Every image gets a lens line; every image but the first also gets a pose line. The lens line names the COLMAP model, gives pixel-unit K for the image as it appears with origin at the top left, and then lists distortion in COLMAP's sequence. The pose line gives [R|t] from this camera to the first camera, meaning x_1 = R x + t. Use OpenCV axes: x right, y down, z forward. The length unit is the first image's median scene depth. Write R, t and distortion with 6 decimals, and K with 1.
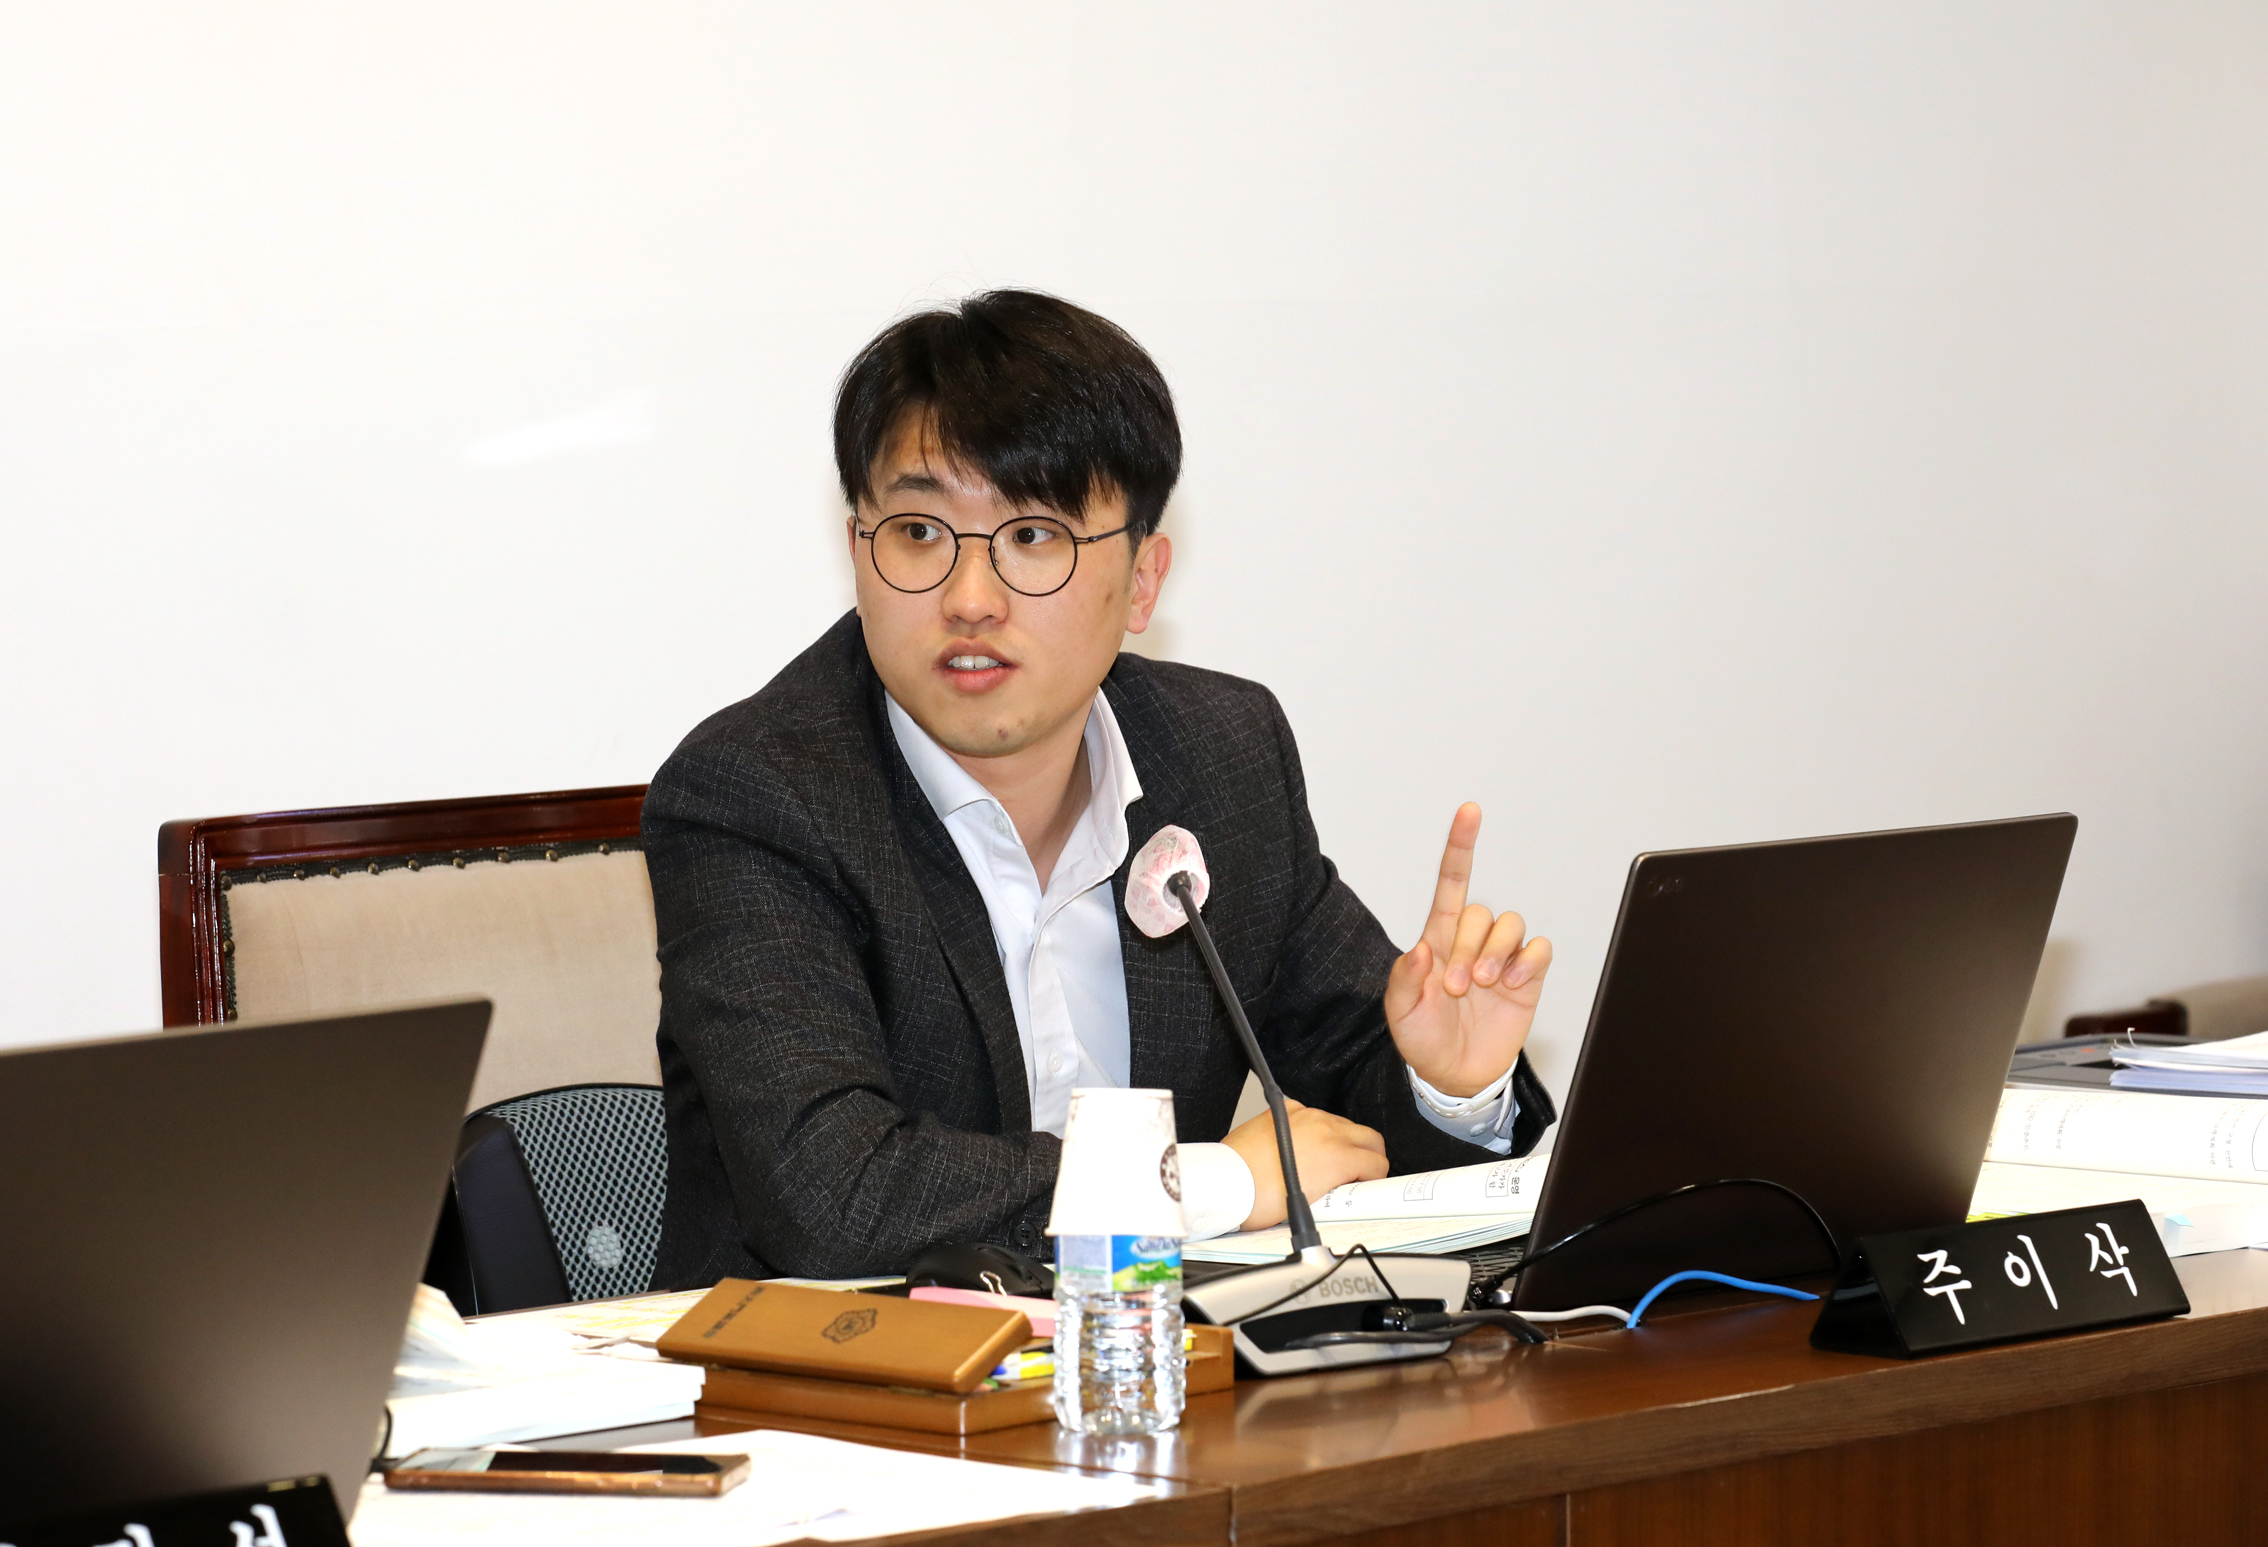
lens RADIAL K [[8442.7, 0, 1135.4], [0, 8442.7, 771.5], [0, 0, 1]] dist [-0.120187, 0.000000]
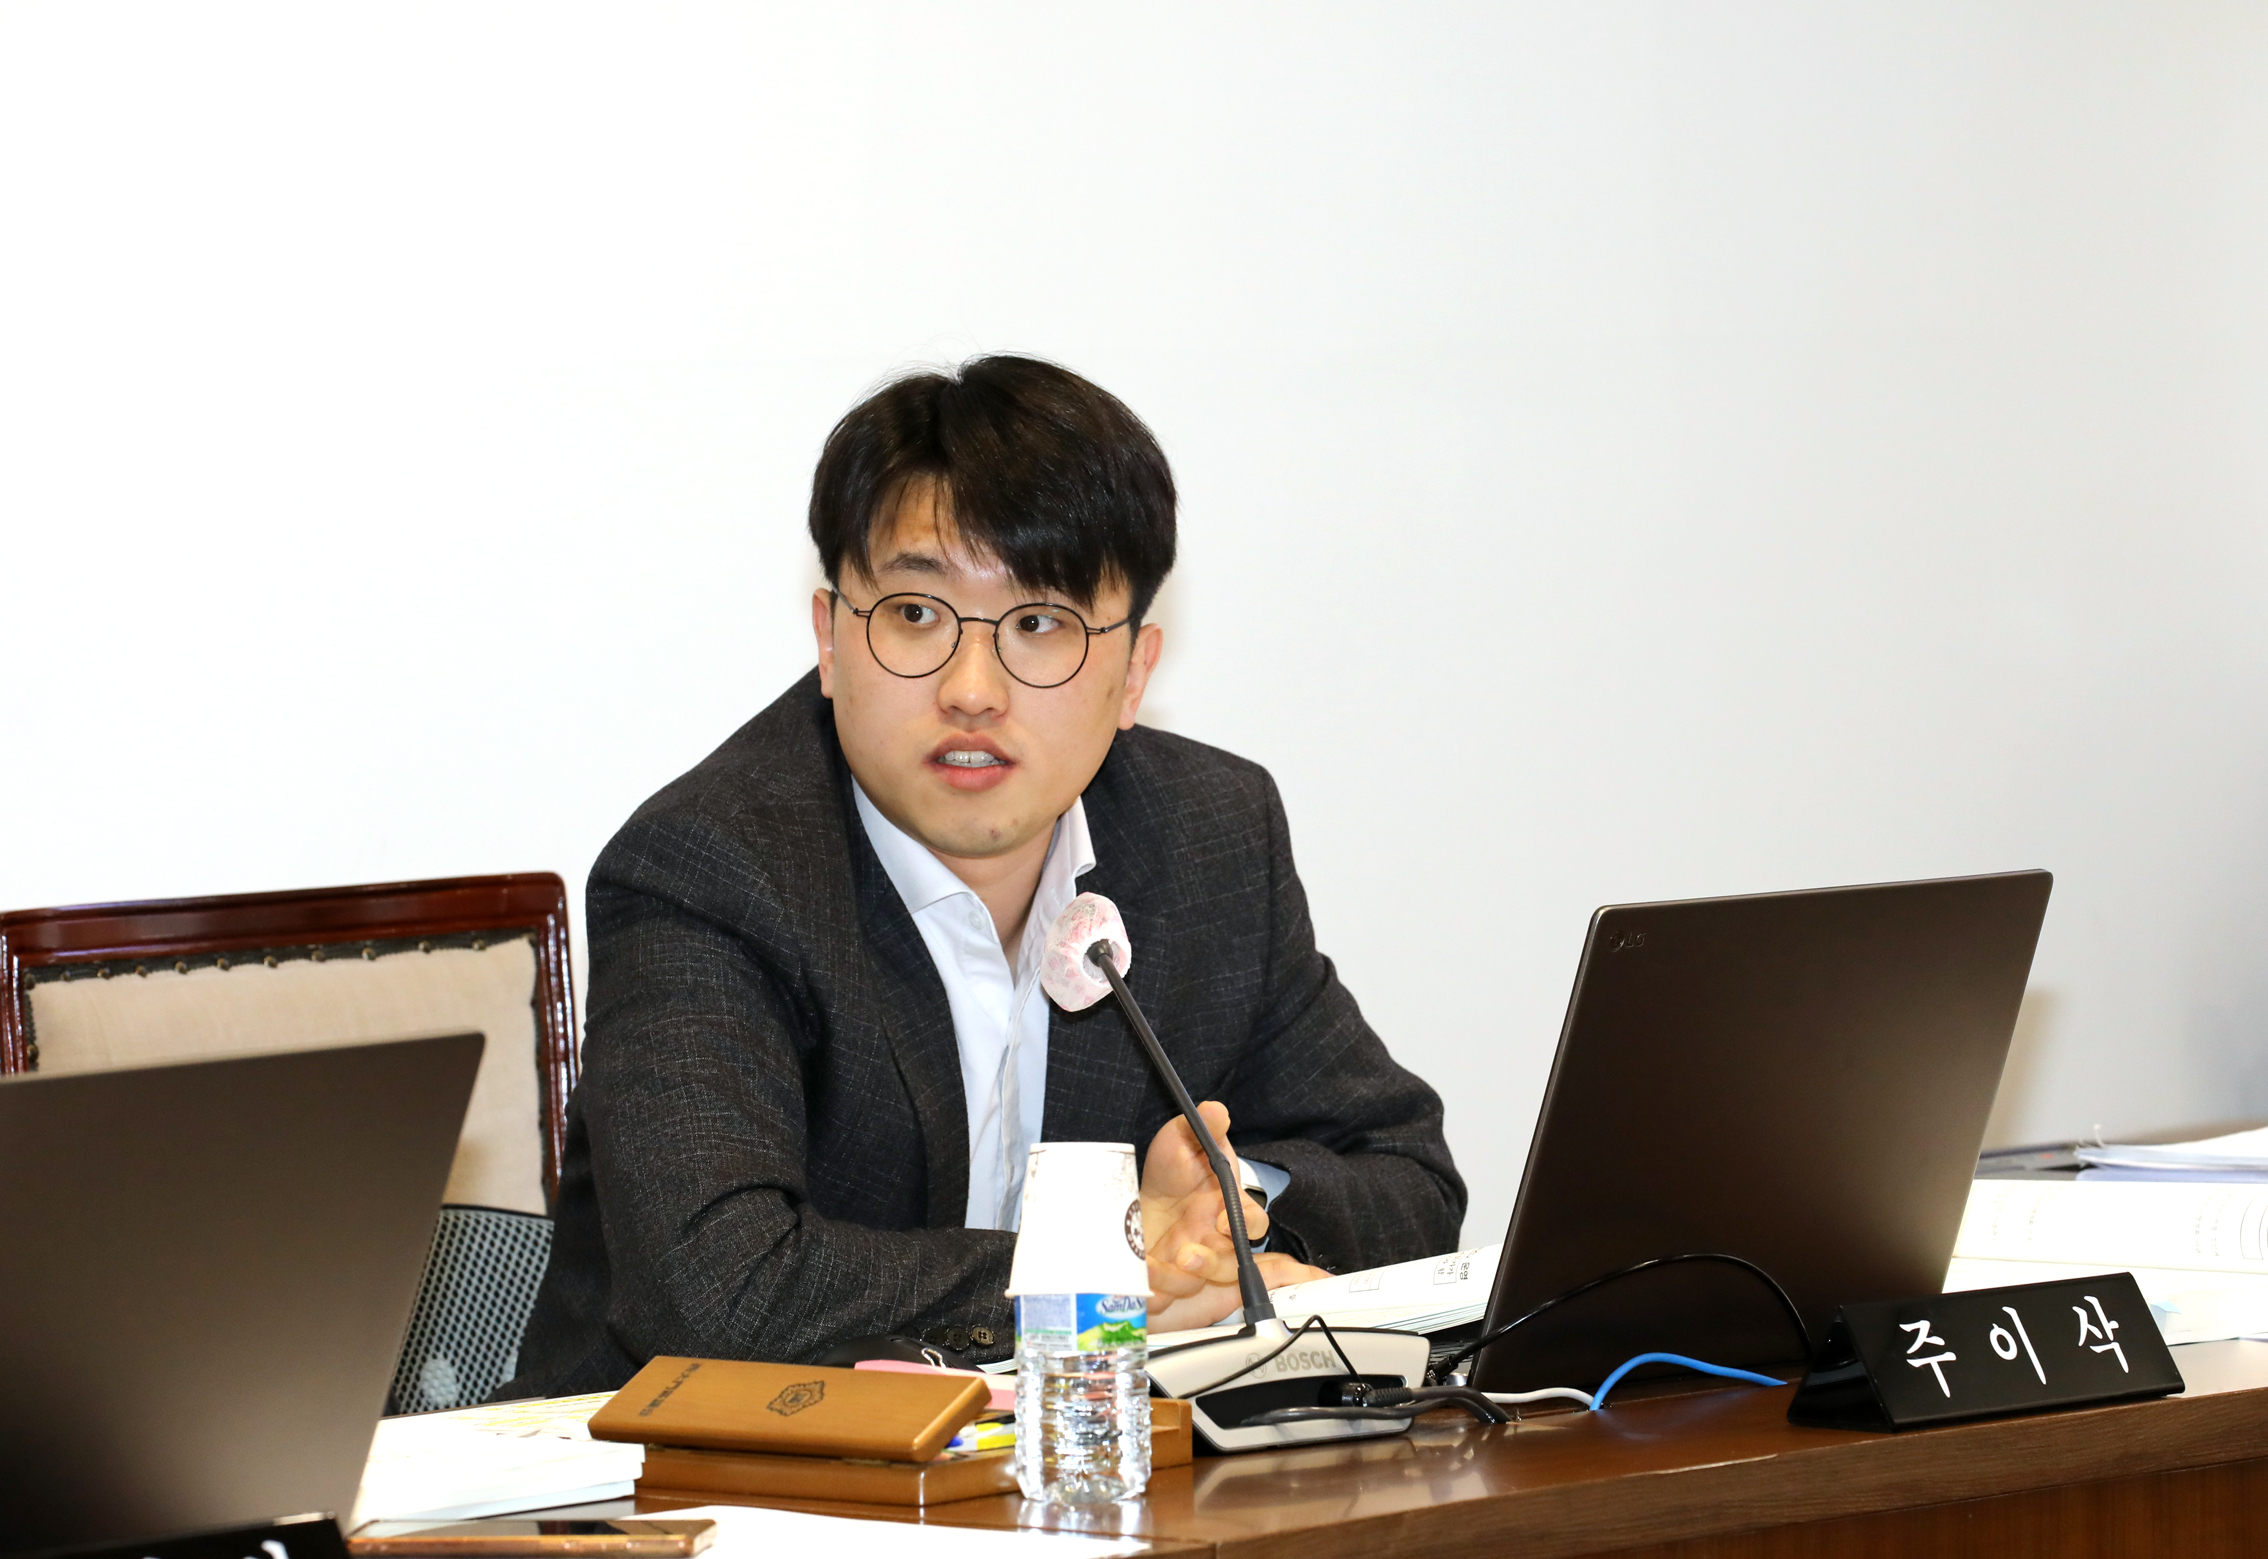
lens RADIAL K [[10201.8, 0, 1131.9], [0, 10201.8, 780.2], [0, 0, 1]] dist [0.049936, 0.000000]
pose [[0.999501, -0.011387, 0.029454, -0.027048], [0.011834, 0.999817, -0.015050, 0.012448], [-0.029277, 0.015391, 0.999453, -0.148560]]
